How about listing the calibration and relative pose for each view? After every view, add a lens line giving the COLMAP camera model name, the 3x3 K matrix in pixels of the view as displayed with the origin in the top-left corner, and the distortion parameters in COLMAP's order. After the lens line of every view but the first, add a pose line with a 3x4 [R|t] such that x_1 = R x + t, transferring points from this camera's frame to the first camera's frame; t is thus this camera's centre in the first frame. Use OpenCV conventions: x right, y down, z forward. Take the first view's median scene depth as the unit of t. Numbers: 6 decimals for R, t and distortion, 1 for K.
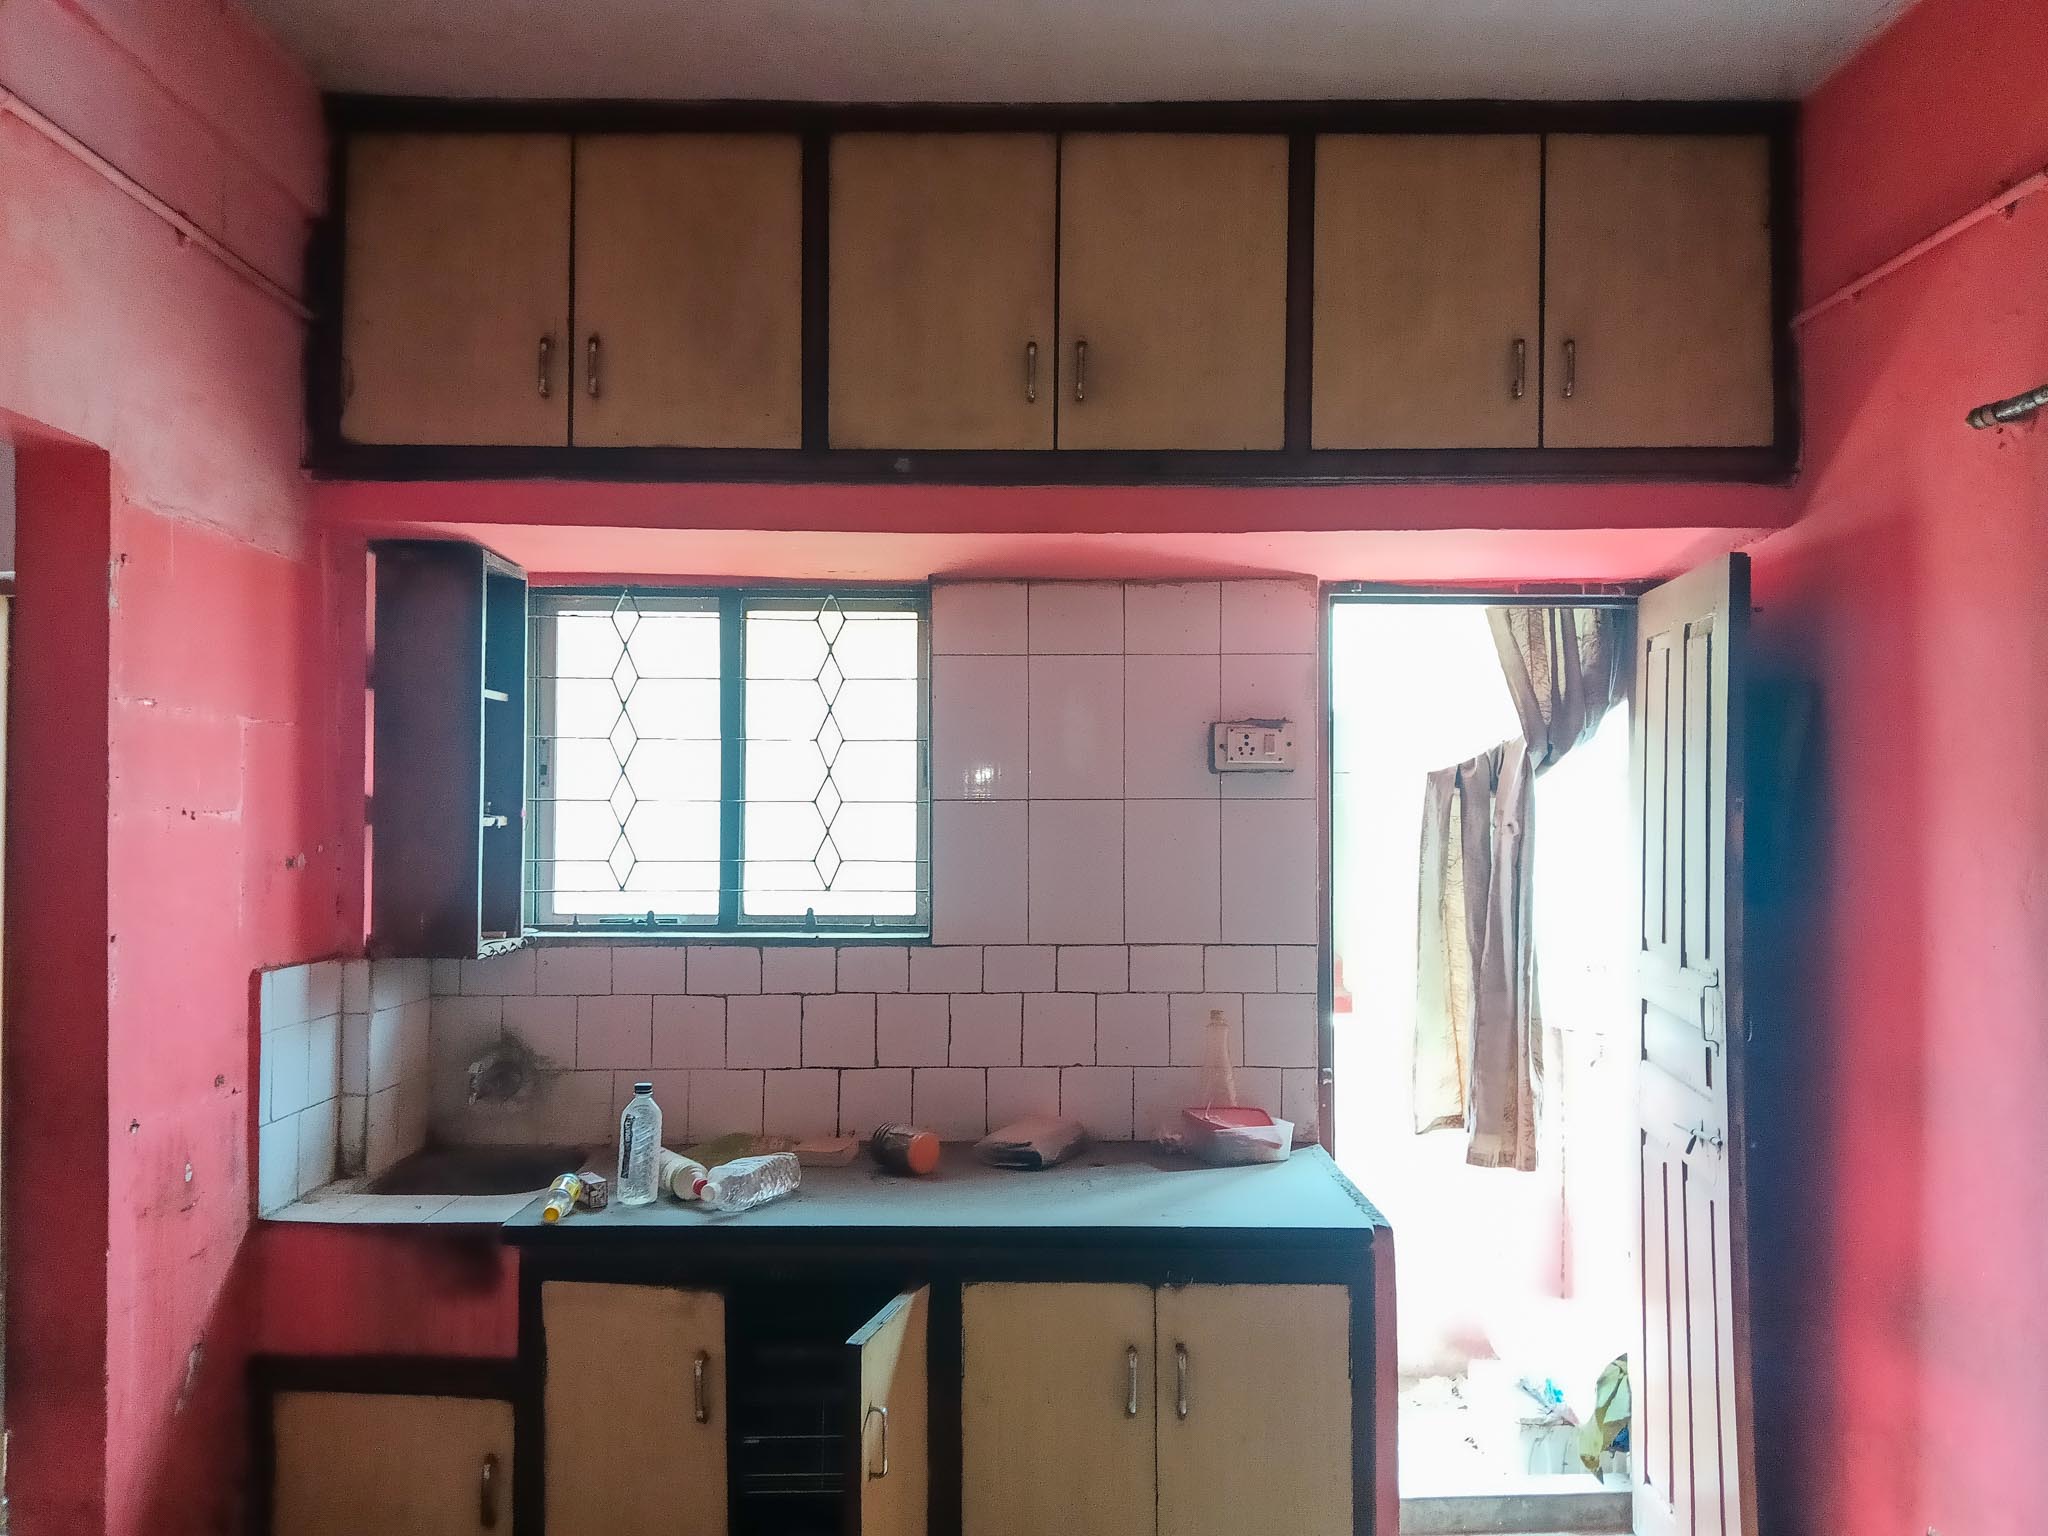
lens RADIAL K [[1619.1, 0, 1026.8], [0, 1619.1, 776.8], [0, 0, 1]] dist [0.122858, -0.204809]
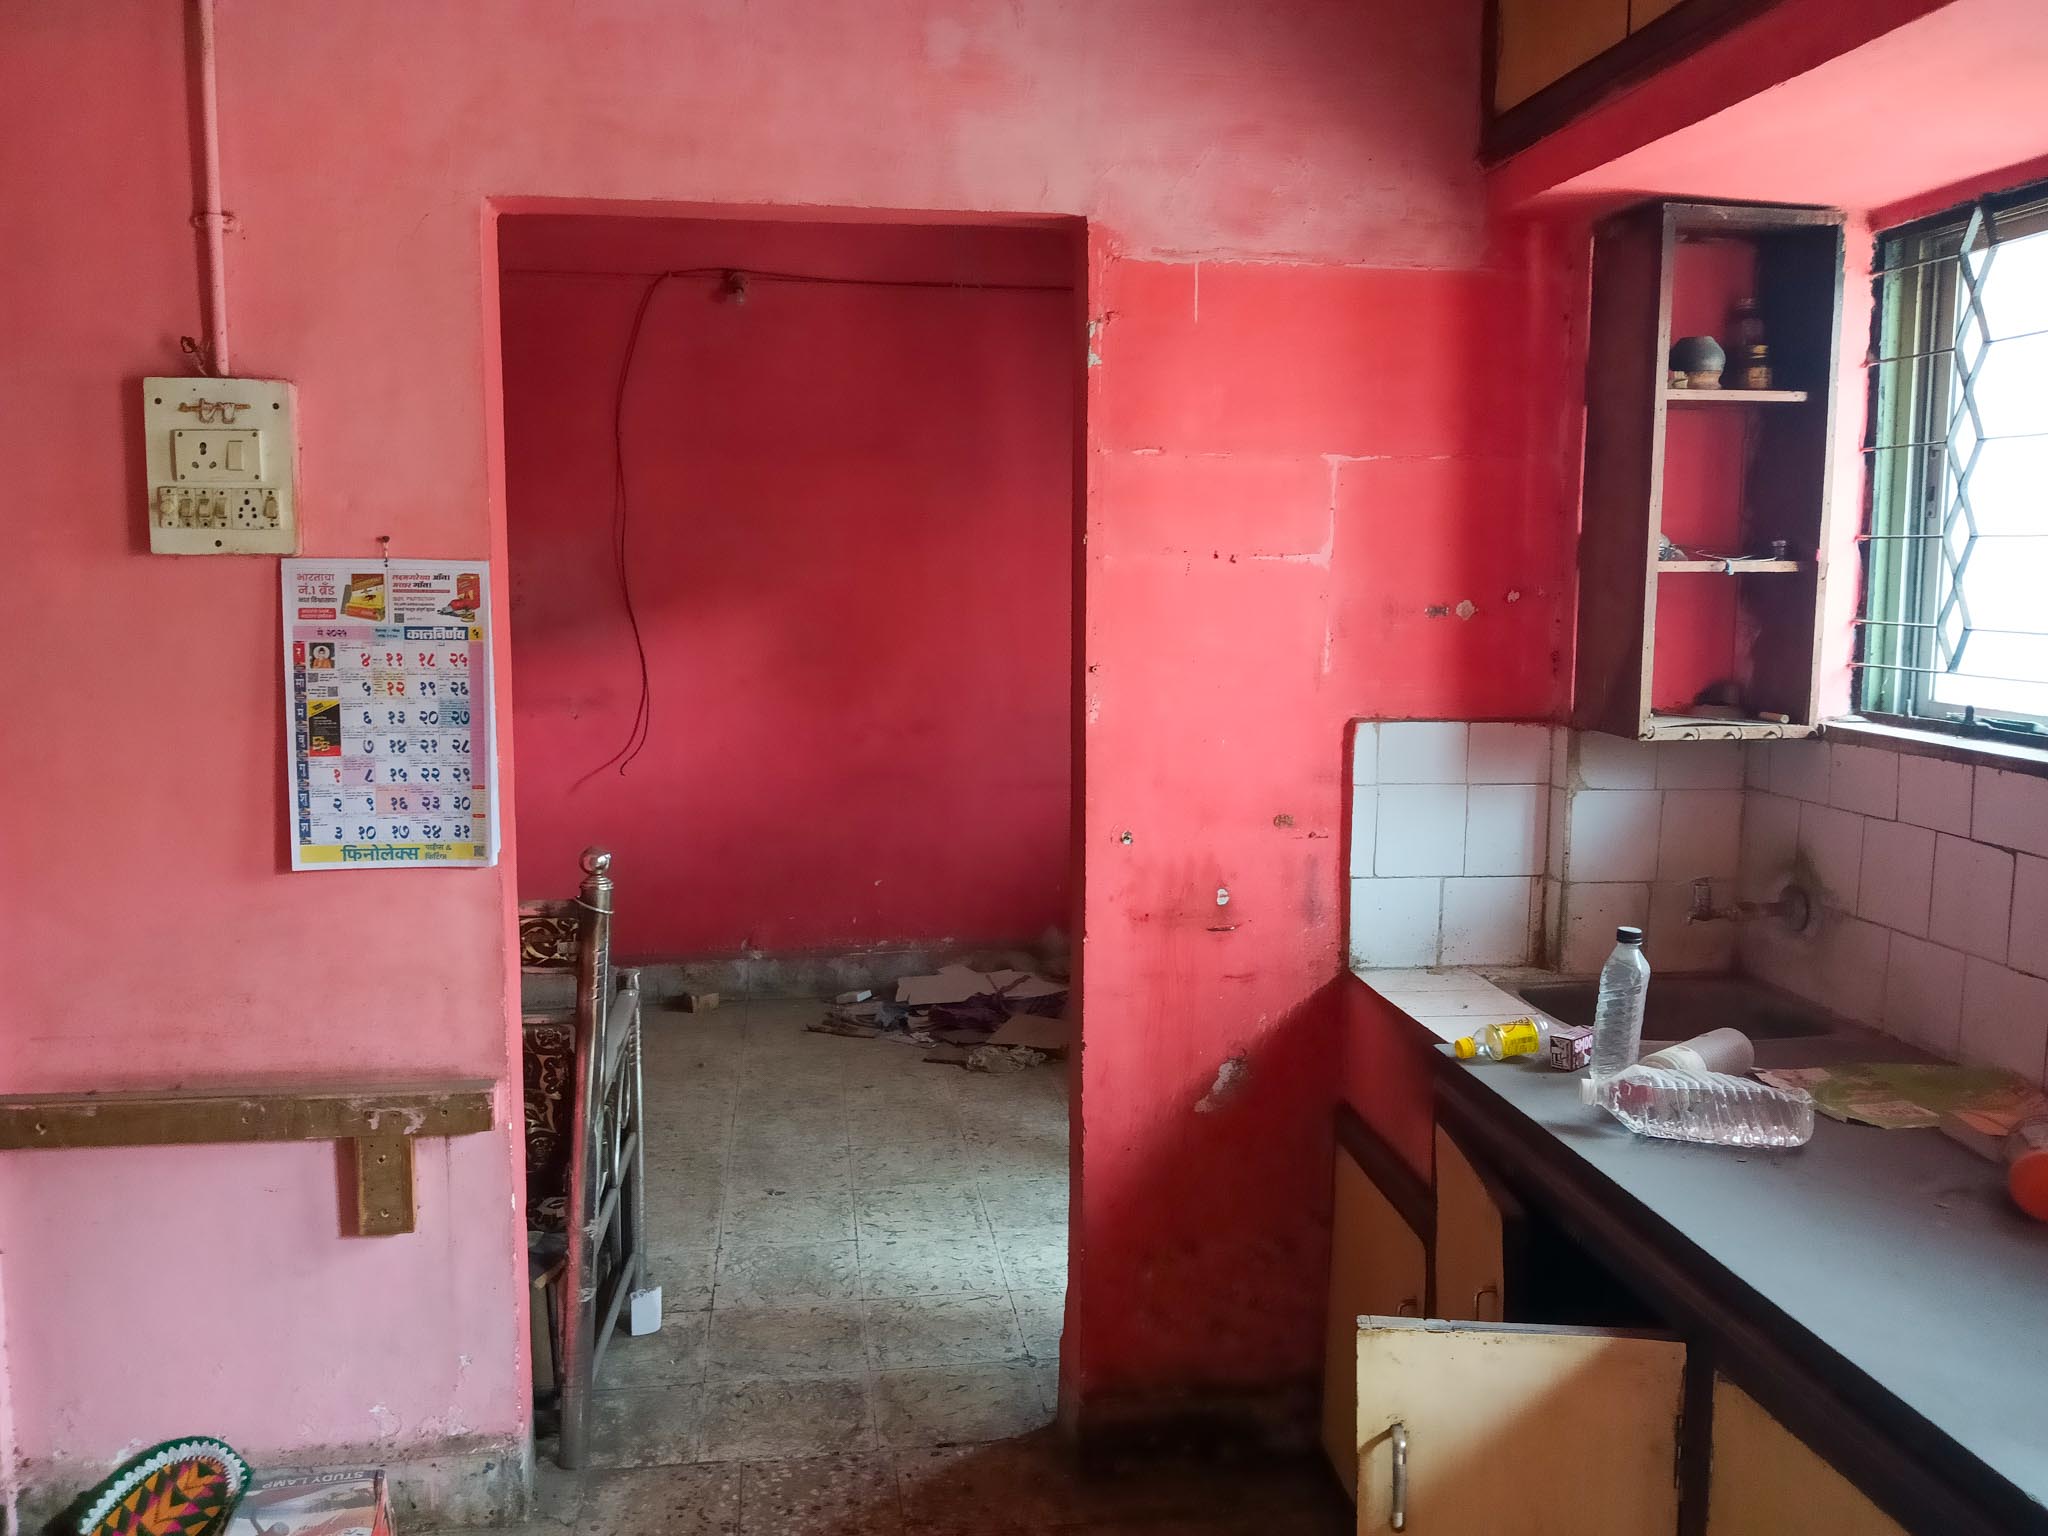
lens RADIAL K [[1620.8, 0, 1024.0], [0, 1620.8, 768.0], [0, 0, 1]] dist [0.079670, -0.183861]
pose [[0.152104, 0.120238, -0.981023, 0.368648], [0.016411, 0.992129, 0.124144, 0.019411], [0.988228, -0.034983, 0.148934, 0.546023]]
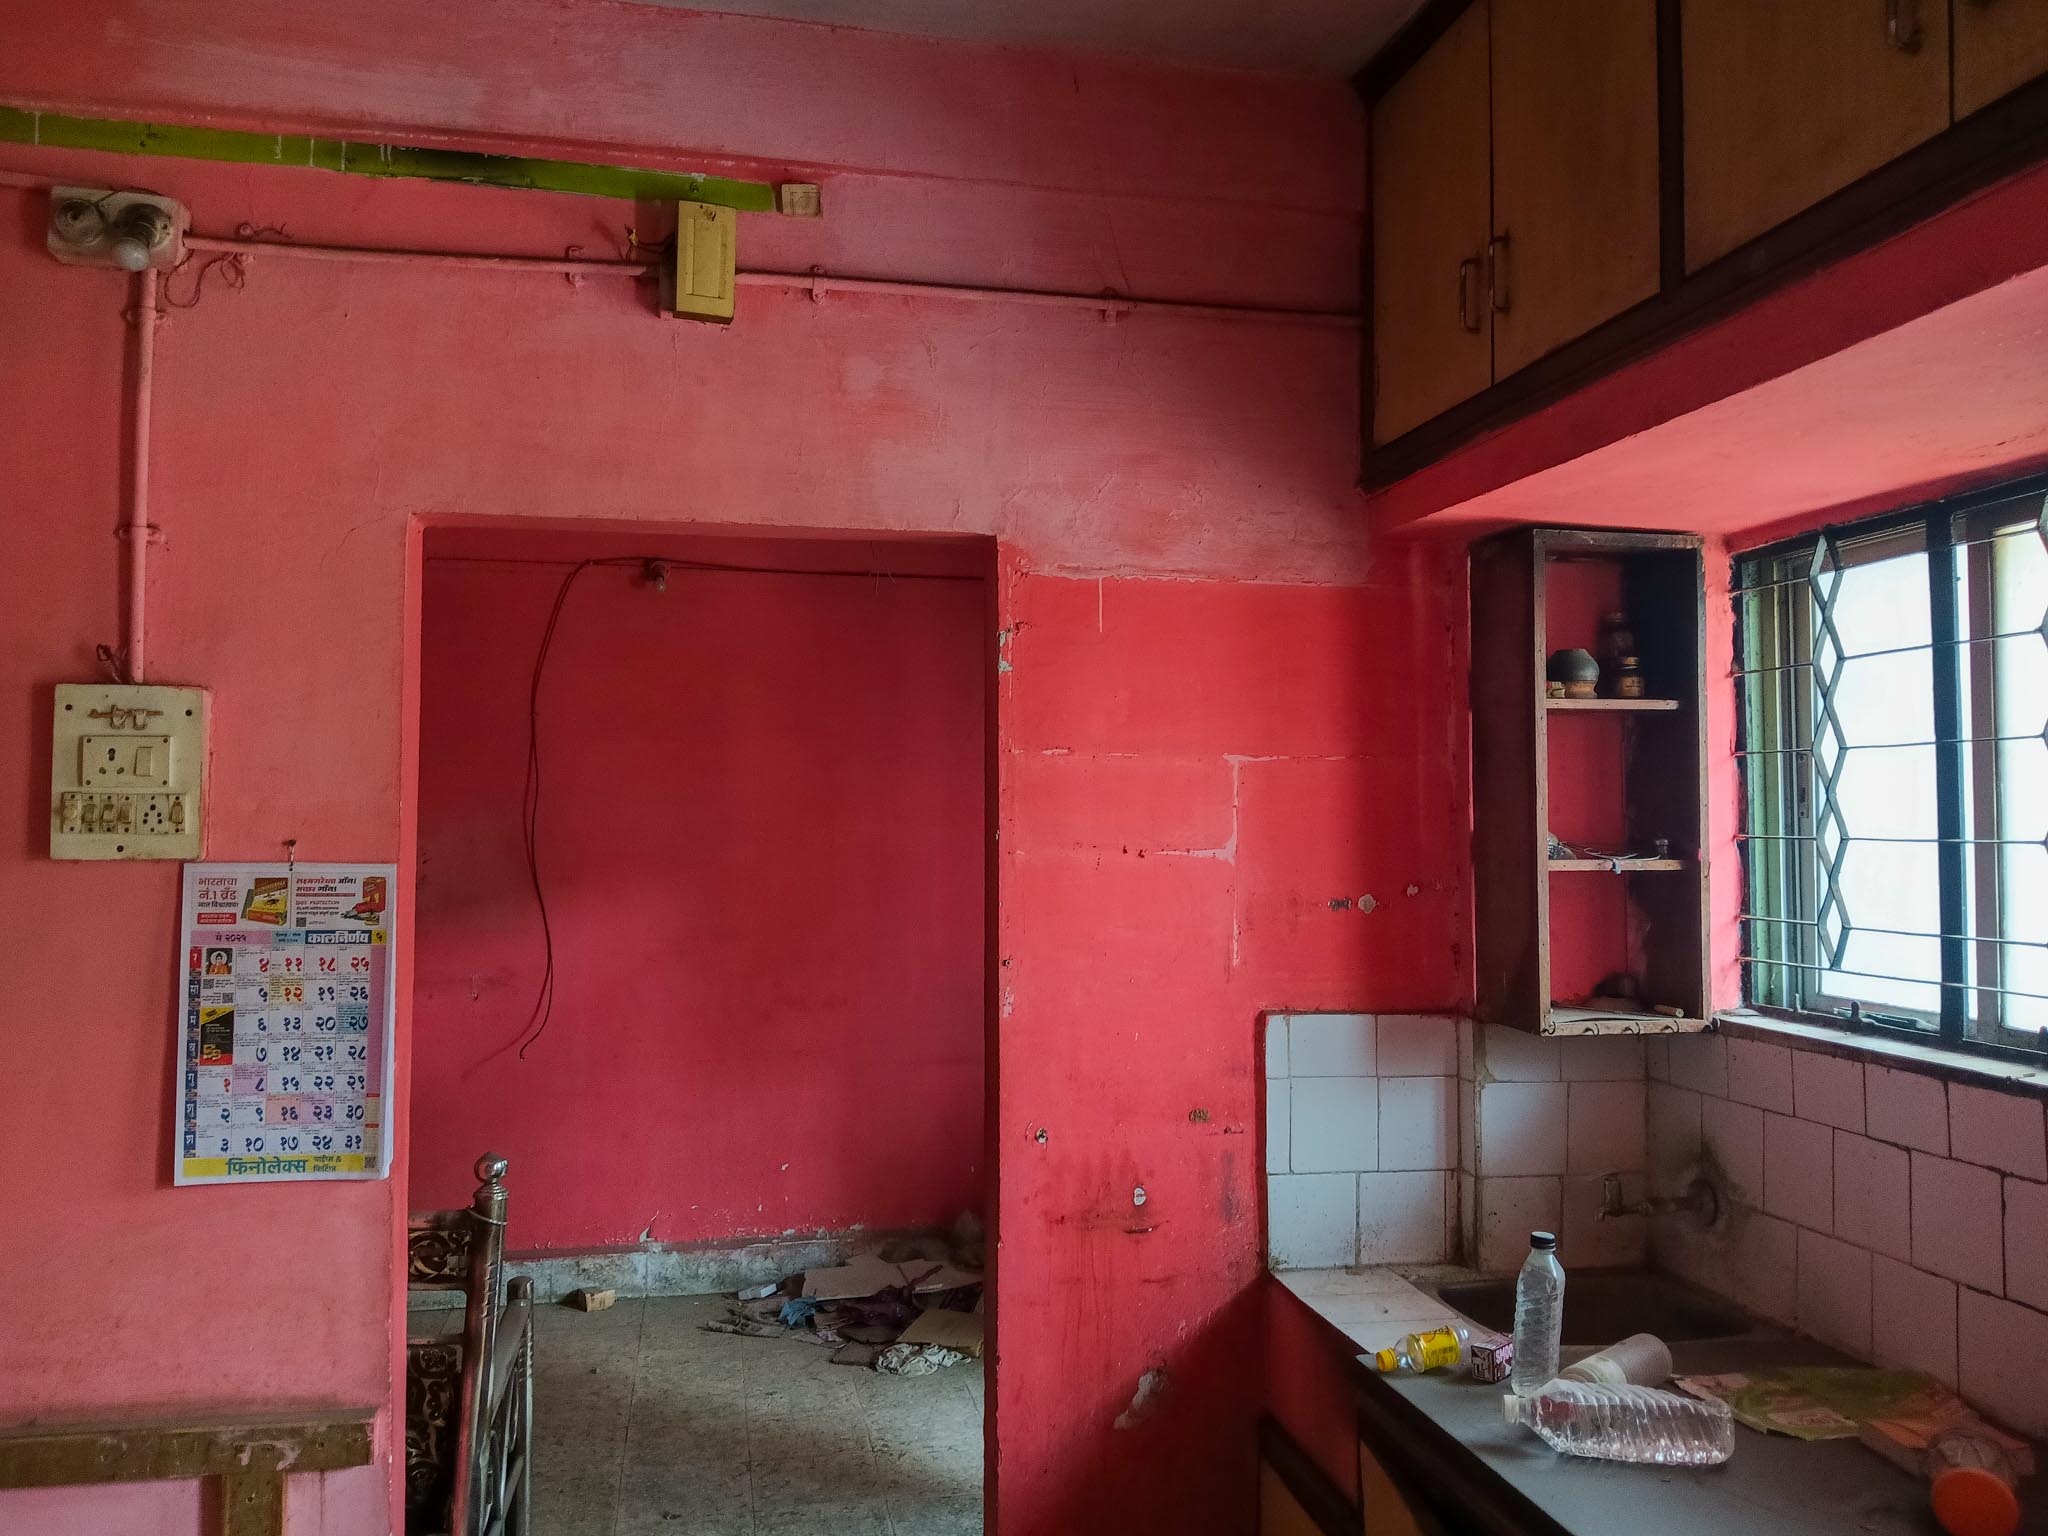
lens RADIAL K [[1620.8, 0, 1024.0], [0, 1620.8, 768.0], [0, 0, 1]] dist [0.079670, -0.183861]
pose [[0.205151, -0.037078, -0.978028, 0.374737], [0.019000, 0.999245, -0.033897, 0.001954], [0.978546, -0.011628, 0.205701, 0.545585]]
